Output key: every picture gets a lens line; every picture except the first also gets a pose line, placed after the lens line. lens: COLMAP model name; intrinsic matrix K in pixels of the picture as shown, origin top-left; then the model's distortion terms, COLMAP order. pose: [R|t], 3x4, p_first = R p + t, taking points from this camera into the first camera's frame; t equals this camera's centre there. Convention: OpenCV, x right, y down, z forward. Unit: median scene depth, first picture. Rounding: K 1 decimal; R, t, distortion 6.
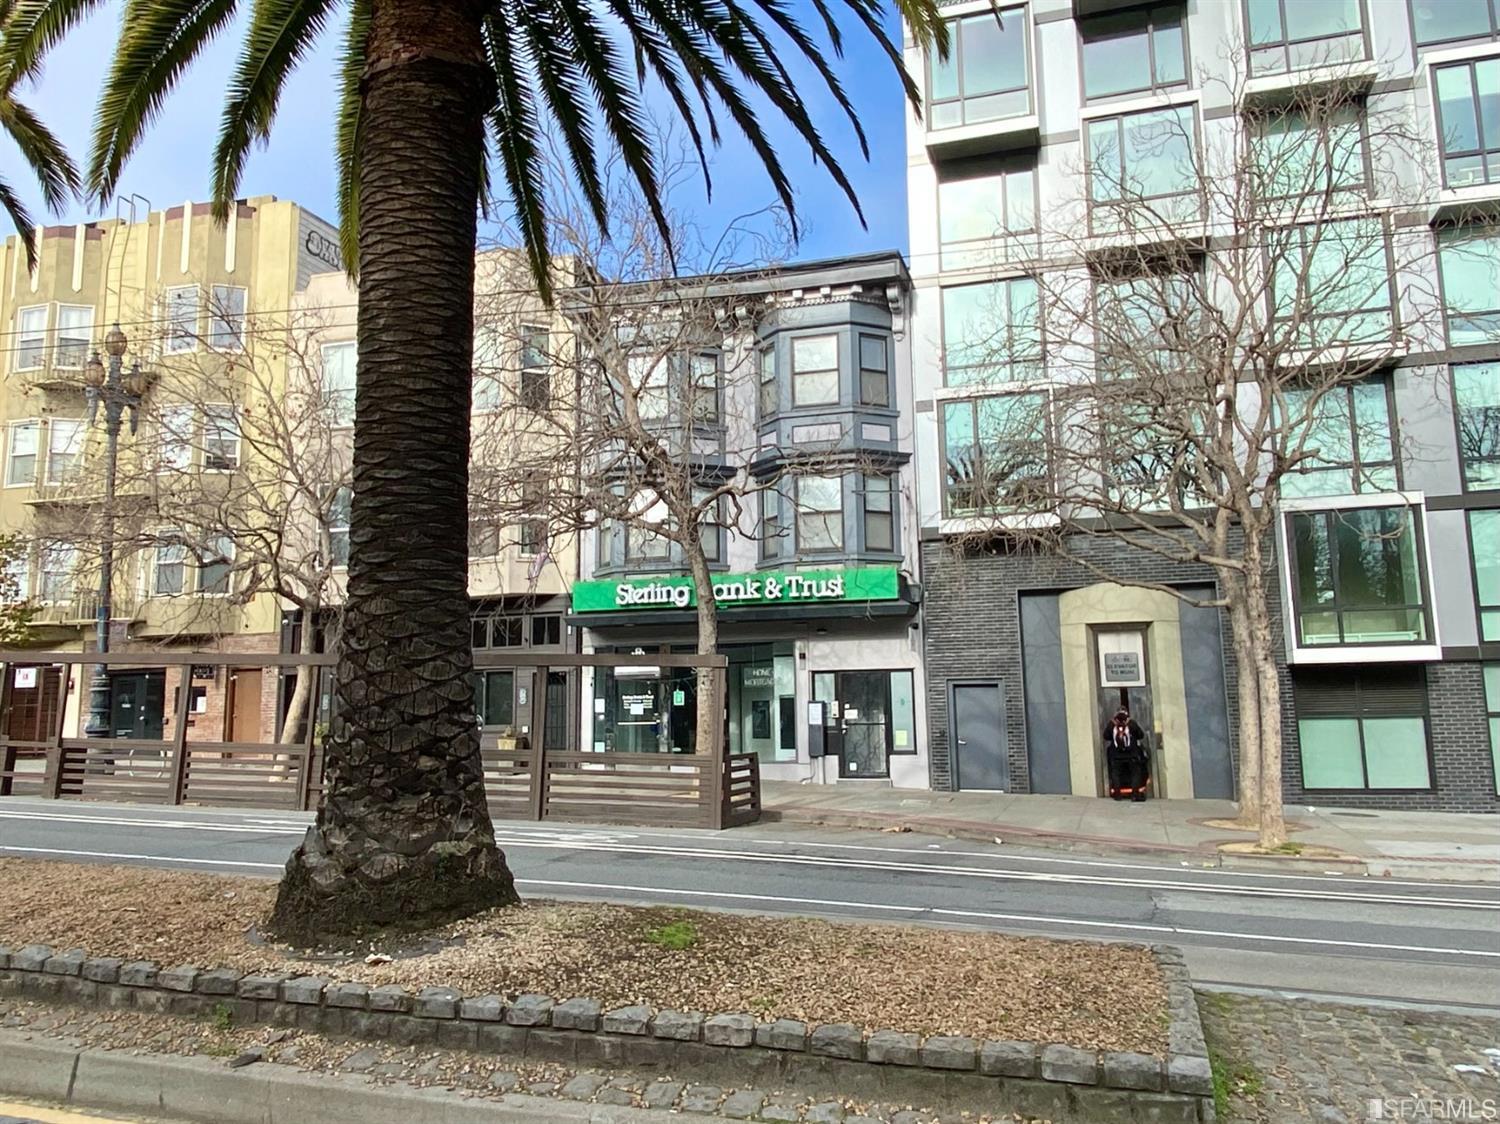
lens RADIAL K [[1078.7, 0, 747.5], [0, 1078.7, 556.5], [0, 0, 1]] dist [0.003692, 0.000653]
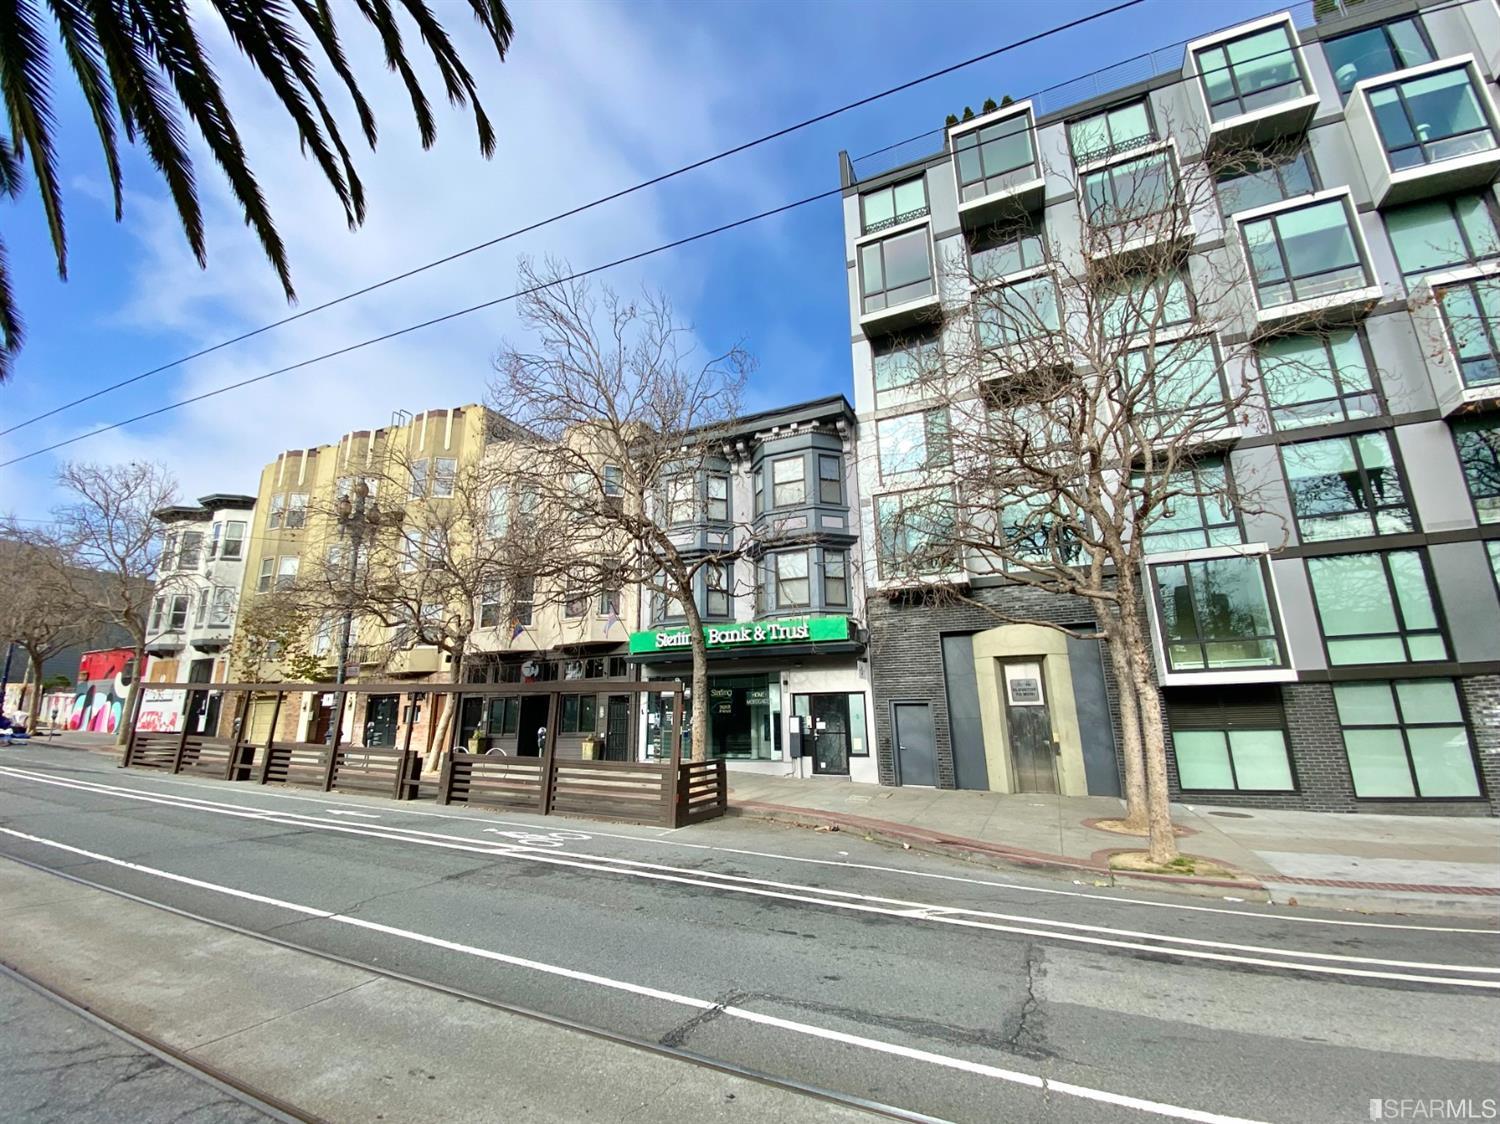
lens RADIAL K [[604.8, 0, 742.5], [0, 604.8, 573.2], [0, 0, 1]] dist [-0.006701, -0.002232]
pose [[0.992368, -0.028849, -0.119891, 0.097434], [0.018075, 0.995777, -0.090003, 0.020932], [0.121982, 0.087149, 0.988699, 0.216438]]
